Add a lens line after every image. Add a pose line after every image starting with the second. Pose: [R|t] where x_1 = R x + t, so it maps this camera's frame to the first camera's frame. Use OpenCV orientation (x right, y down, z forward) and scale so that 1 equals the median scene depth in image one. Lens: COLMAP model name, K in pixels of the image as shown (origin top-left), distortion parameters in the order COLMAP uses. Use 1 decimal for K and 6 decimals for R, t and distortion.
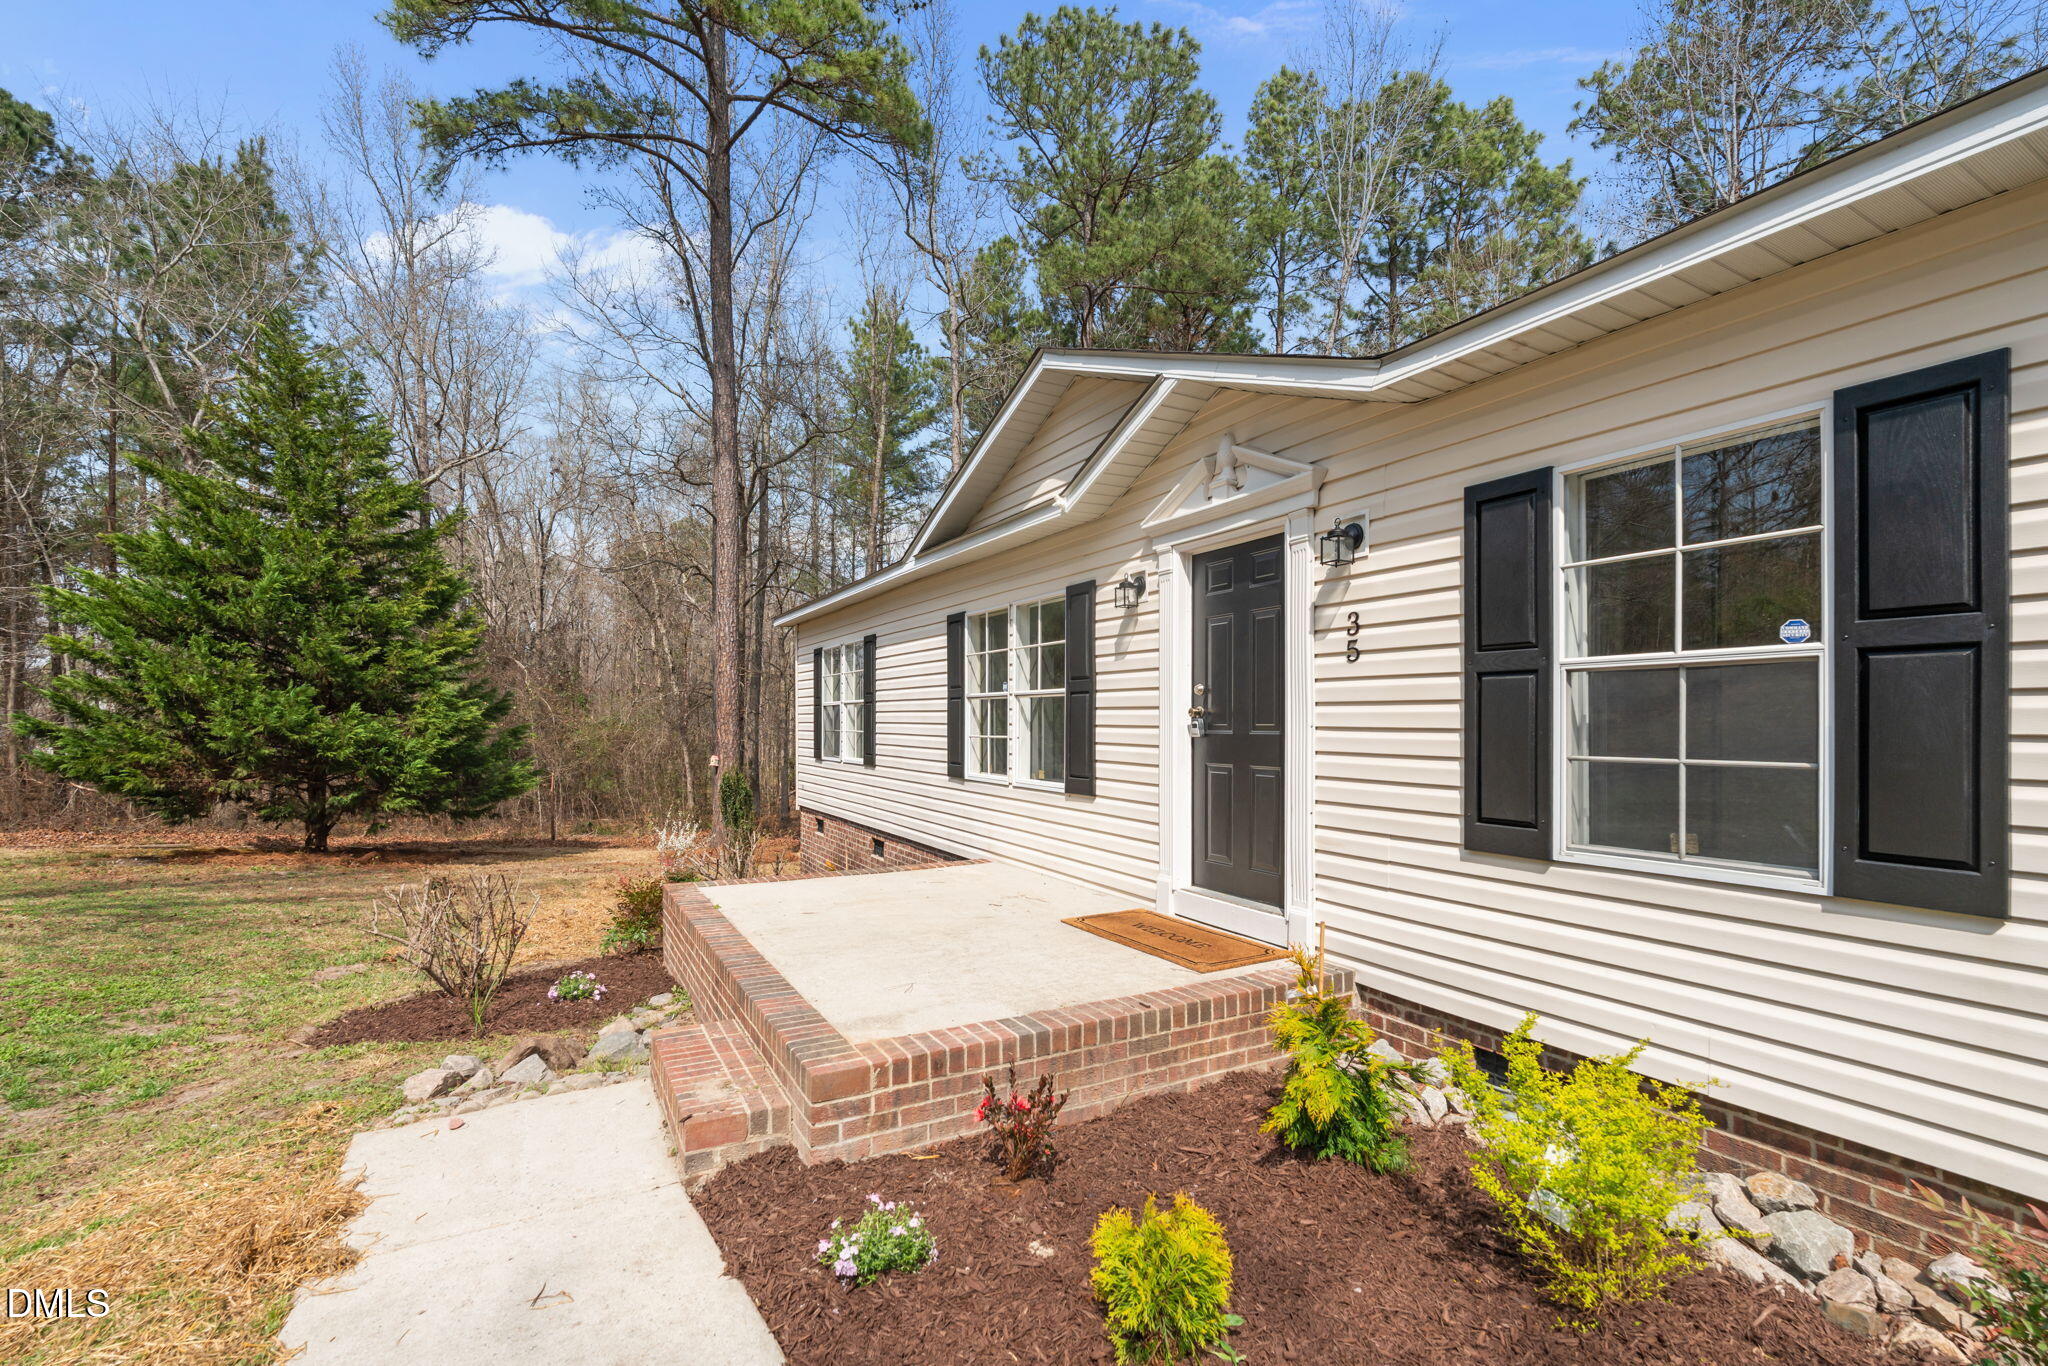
lens RADIAL K [[902.9, 0, 1020.4], [0, 902.9, 731.8], [0, 0, 1]] dist [-0.004364, -0.000834]
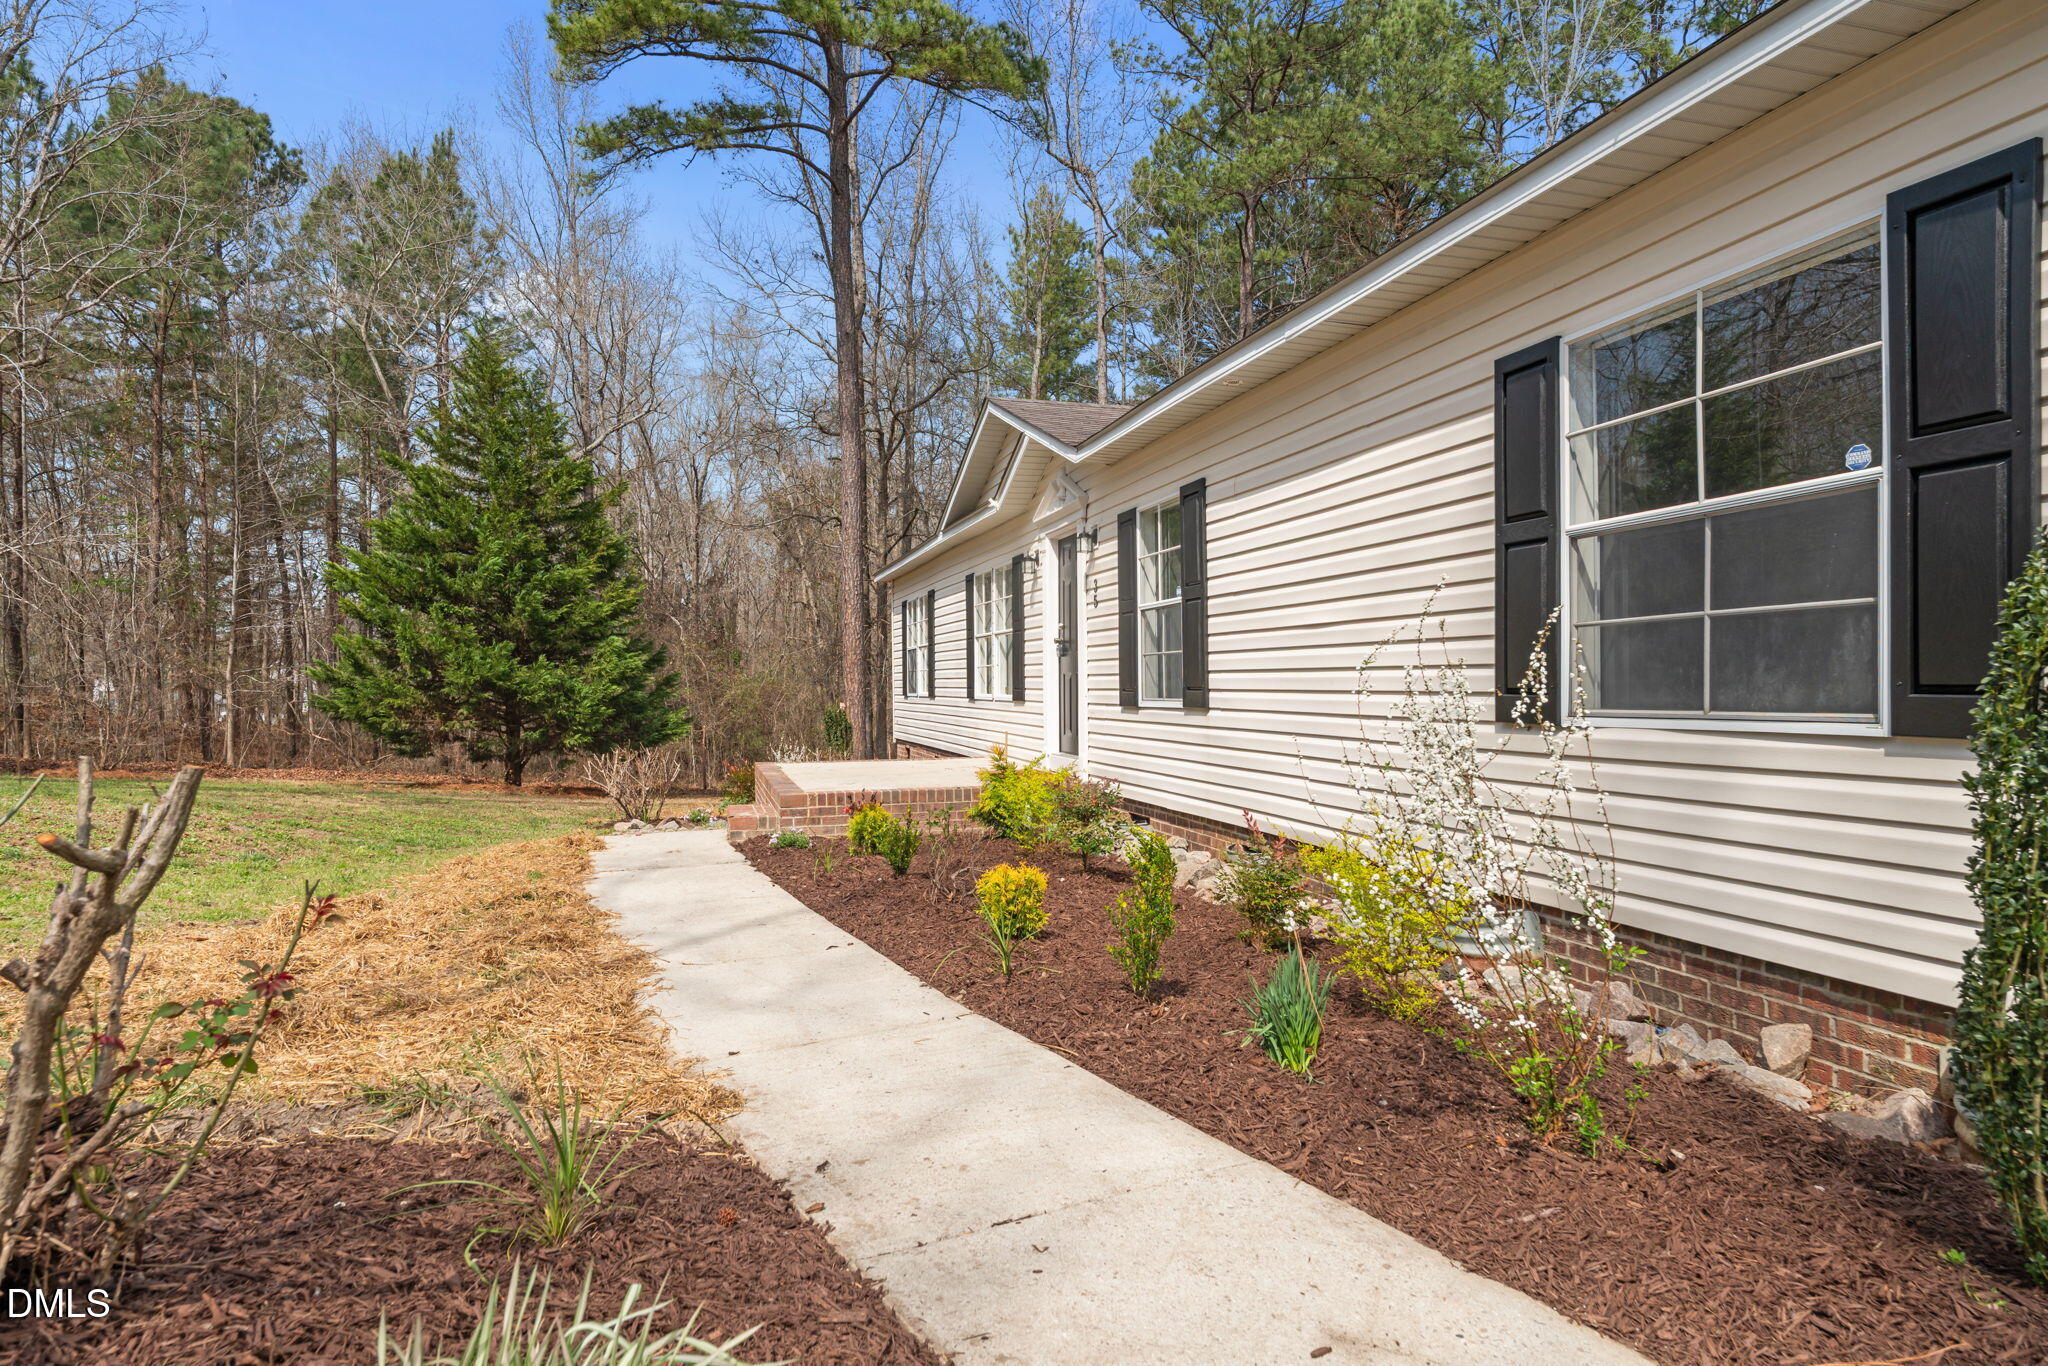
lens RADIAL K [[1179.5, 0, 1026.5], [0, 1179.5, 704.0], [0, 0, 1]] dist [0.001208, 0.000225]
pose [[0.975728, -0.004477, -0.218942, 0.206786], [0.005361, 0.999980, 0.003441, 0.028476], [0.218922, -0.004531, 0.975732, -0.356264]]
